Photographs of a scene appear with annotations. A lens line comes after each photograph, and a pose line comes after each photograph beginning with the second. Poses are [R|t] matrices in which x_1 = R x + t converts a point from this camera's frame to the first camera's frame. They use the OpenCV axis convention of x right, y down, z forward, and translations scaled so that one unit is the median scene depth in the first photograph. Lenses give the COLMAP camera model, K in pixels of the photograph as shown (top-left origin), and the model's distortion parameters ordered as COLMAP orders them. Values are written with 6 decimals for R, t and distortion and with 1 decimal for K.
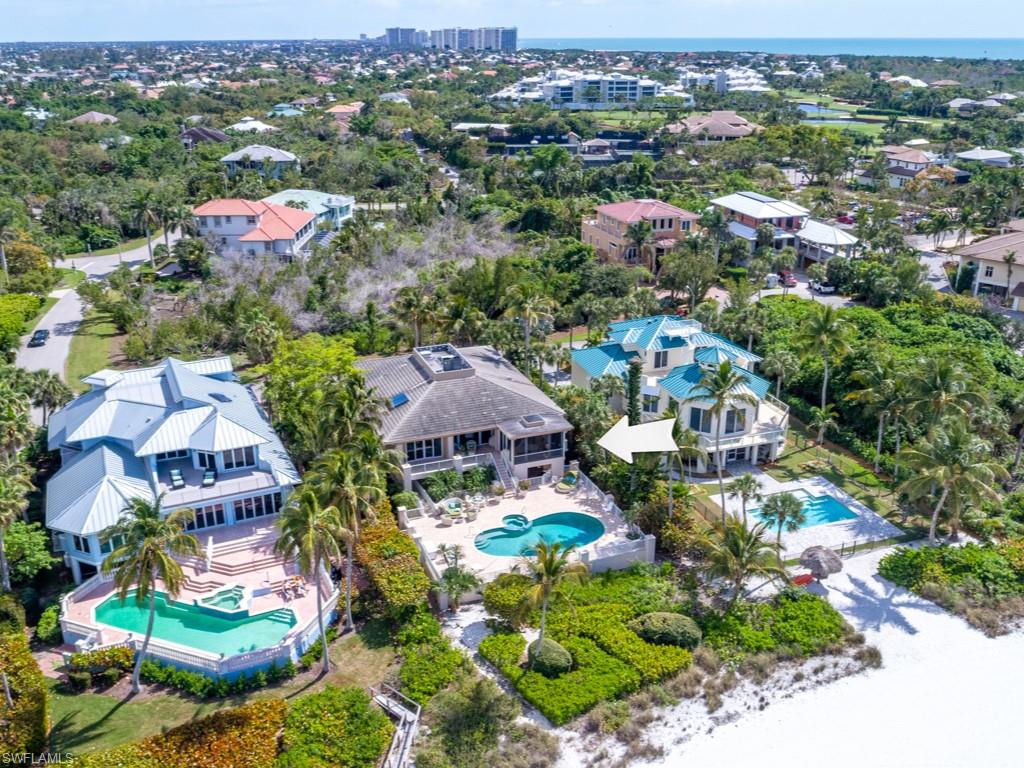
lens RADIAL K [[952.1, 0, 512.0], [0, 952.1, 384.0], [0, 0, 1]] dist [-0.016069, -0.003966]
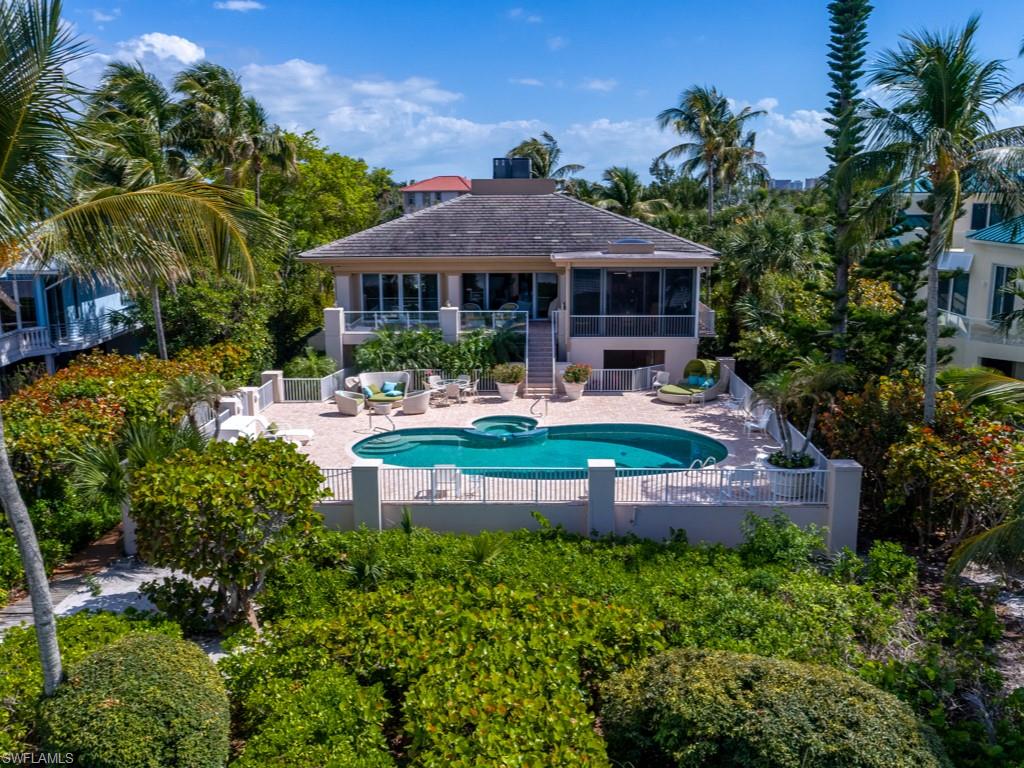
lens RADIAL K [[952.1, 0, 512.0], [0, 952.1, 384.0], [0, 0, 1]] dist [-0.016069, -0.003966]
pose [[0.927540, 0.061813, -0.368577, 0.024711], [-0.121770, 0.982393, -0.141687, 0.030423], [0.353329, 0.176302, 0.918736, 0.105656]]
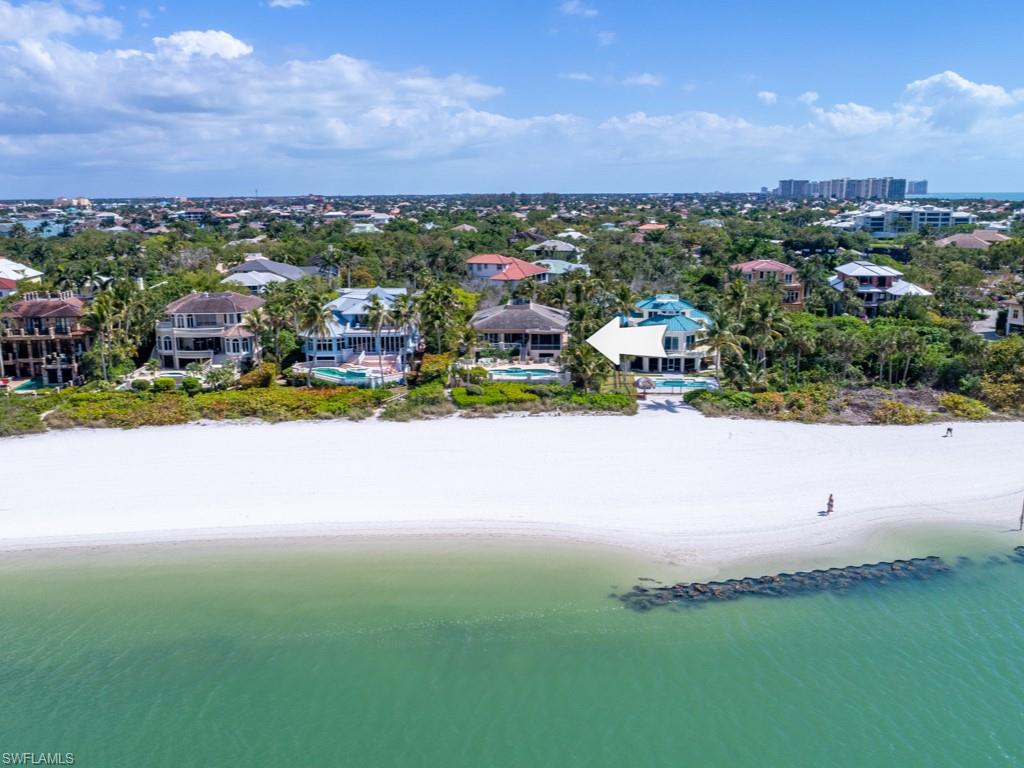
lens RADIAL K [[952.1, 0, 512.0], [0, 952.1, 384.0], [0, 0, 1]] dist [-0.016069, -0.003966]
pose [[0.913567, 0.074252, -0.399852, 0.125387], [-0.134537, 0.983013, -0.124841, 0.068035], [0.383790, 0.167846, 0.908038, -0.118089]]
